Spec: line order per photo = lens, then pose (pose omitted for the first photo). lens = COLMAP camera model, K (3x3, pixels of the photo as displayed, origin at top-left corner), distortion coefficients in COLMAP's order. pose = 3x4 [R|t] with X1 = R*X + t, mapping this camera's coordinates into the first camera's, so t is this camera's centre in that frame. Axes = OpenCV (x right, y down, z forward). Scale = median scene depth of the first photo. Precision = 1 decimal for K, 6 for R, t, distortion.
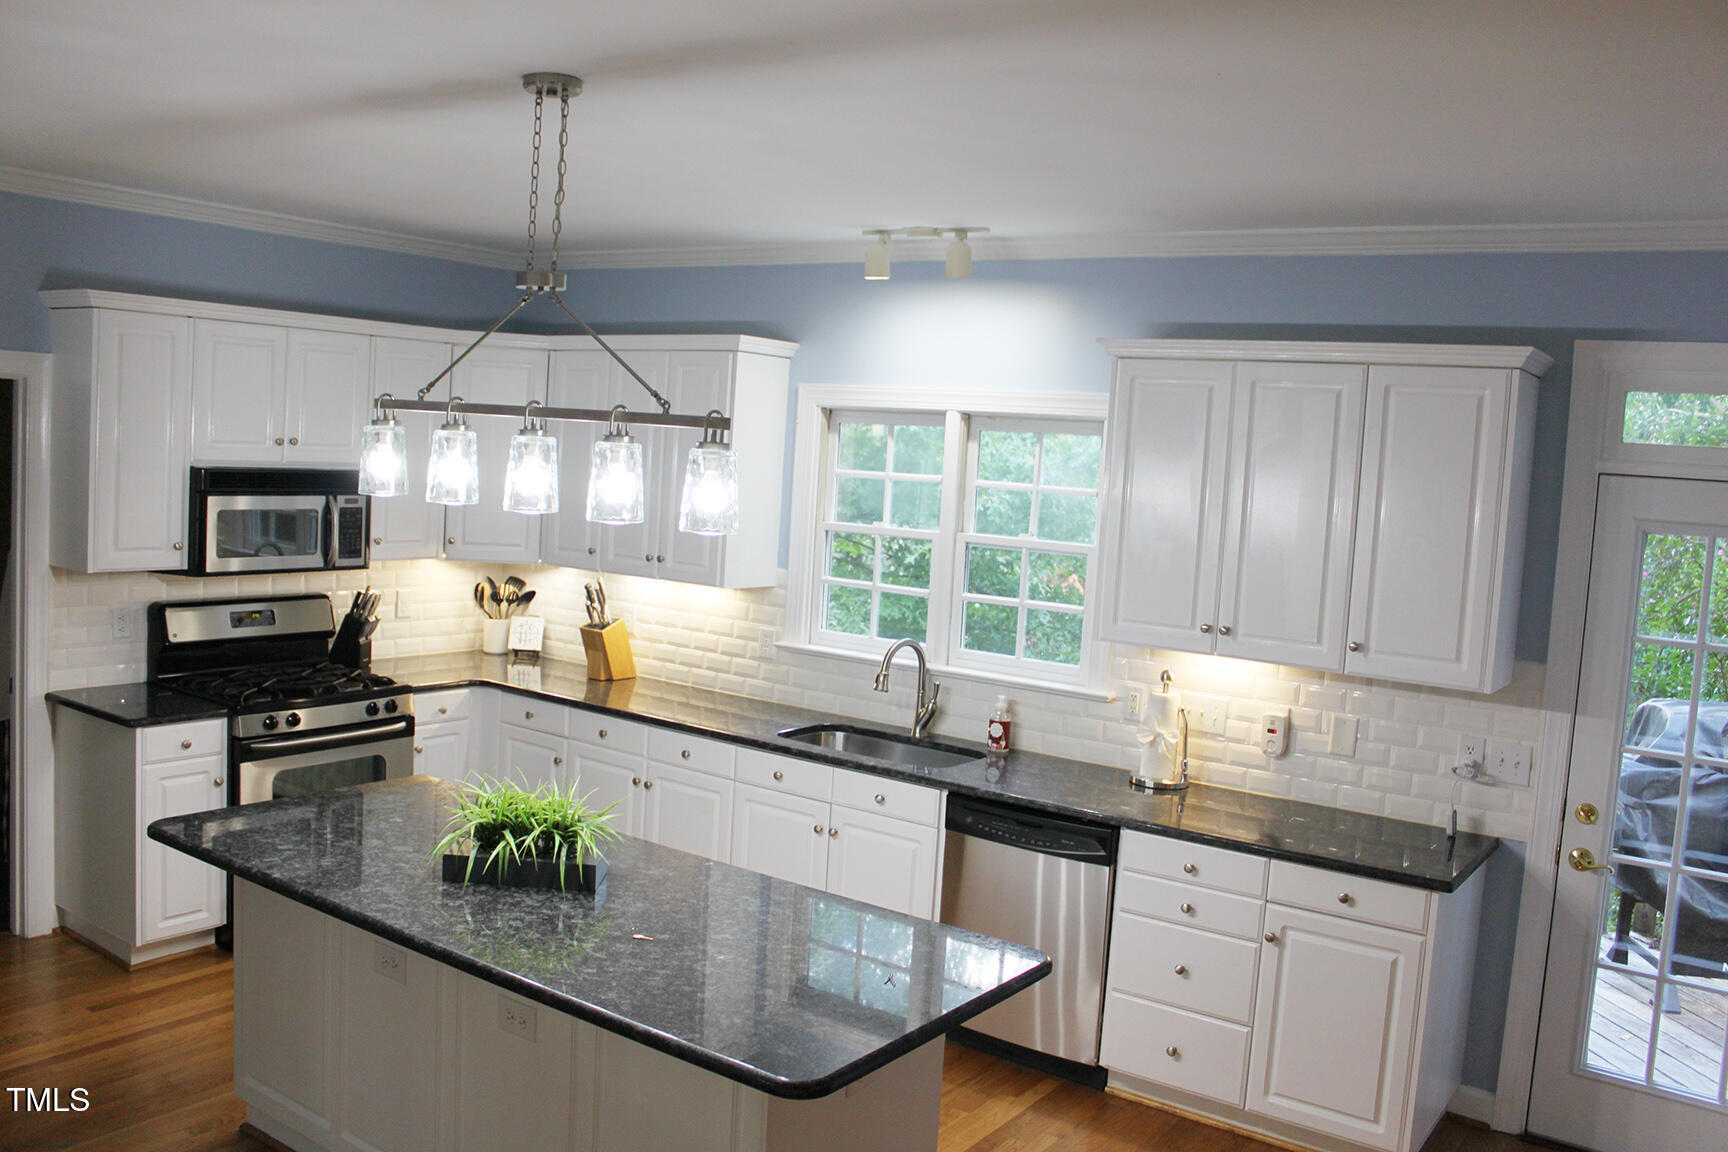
lens RADIAL K [[1418.2, 0, 864.0], [0, 1418.2, 576.0], [0, 0, 1]] dist [-0.187598, 0.167523]
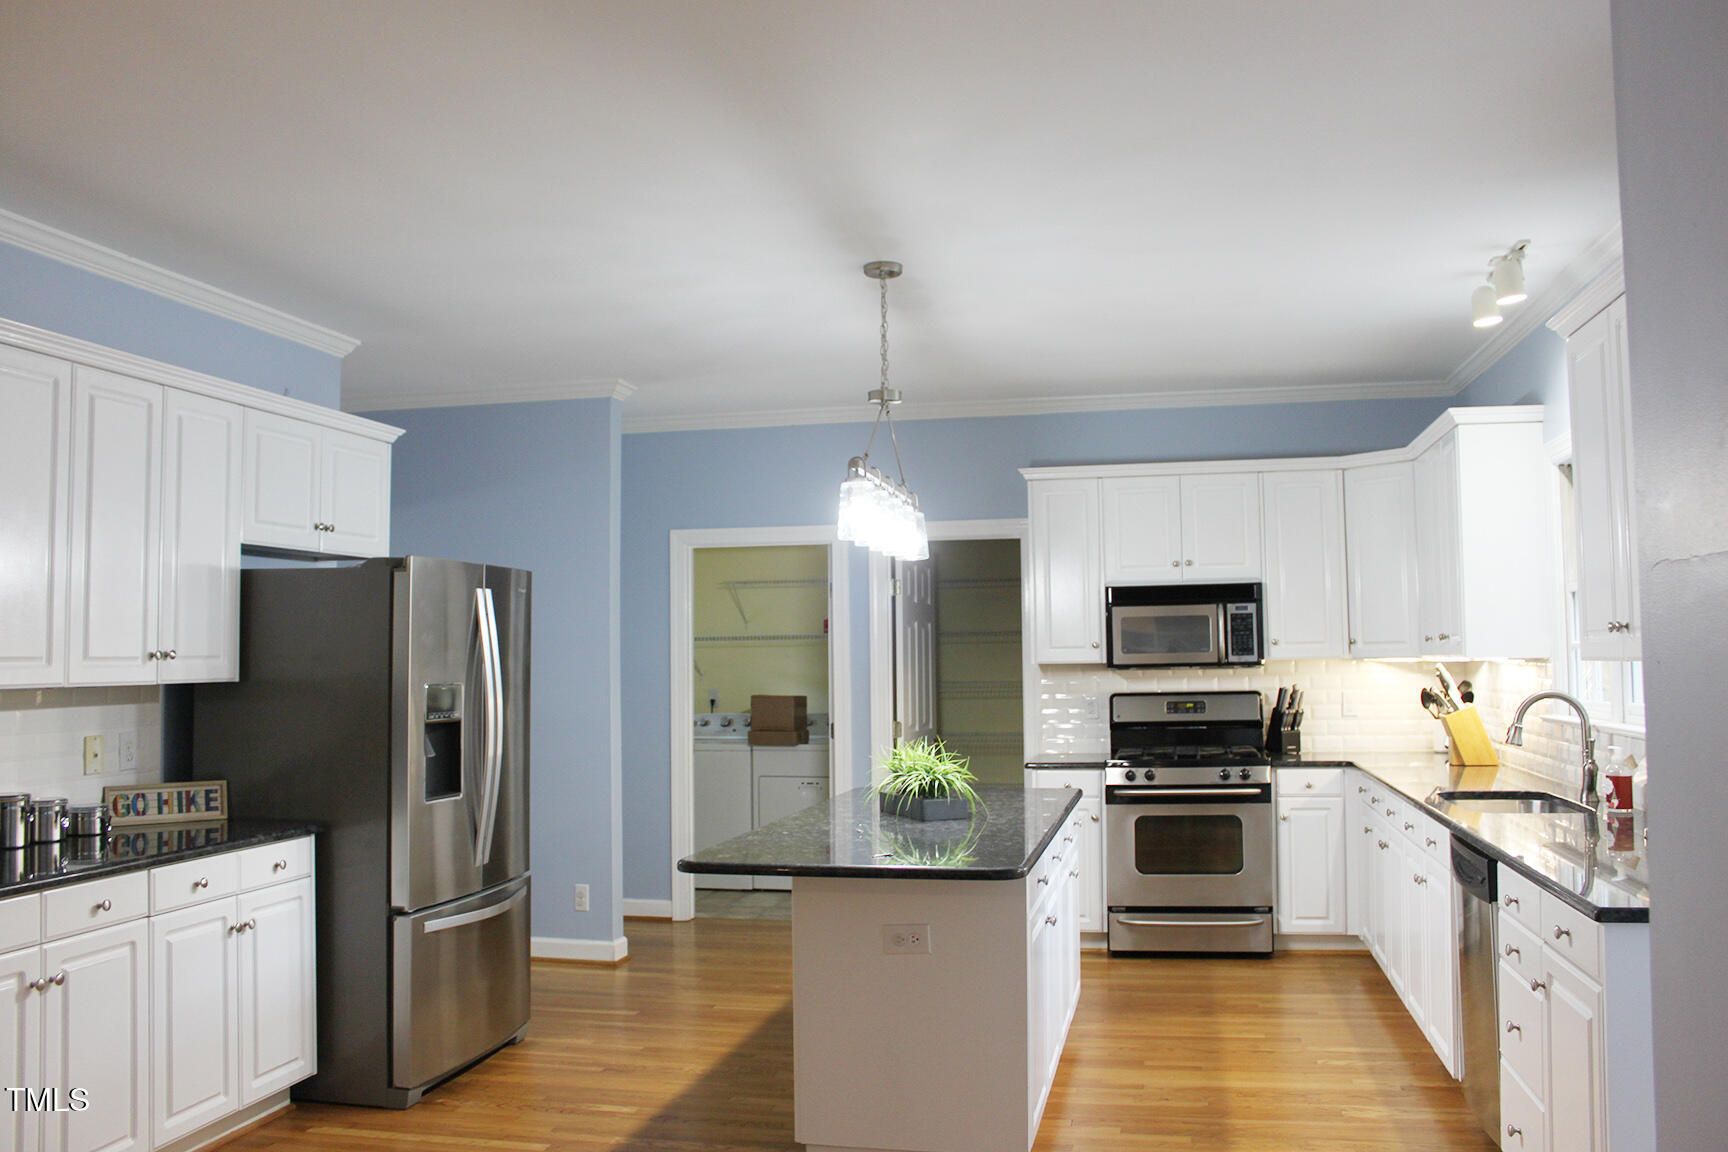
lens RADIAL K [[1418.2, 0, 864.0], [0, 1418.2, 576.0], [0, 0, 1]] dist [-0.187598, 0.167523]
pose [[0.387792, -0.115613, -0.914467, 0.635279], [-0.045917, 0.988448, -0.144438, 0.111976], [0.920602, 0.098002, 0.378004, 0.229918]]
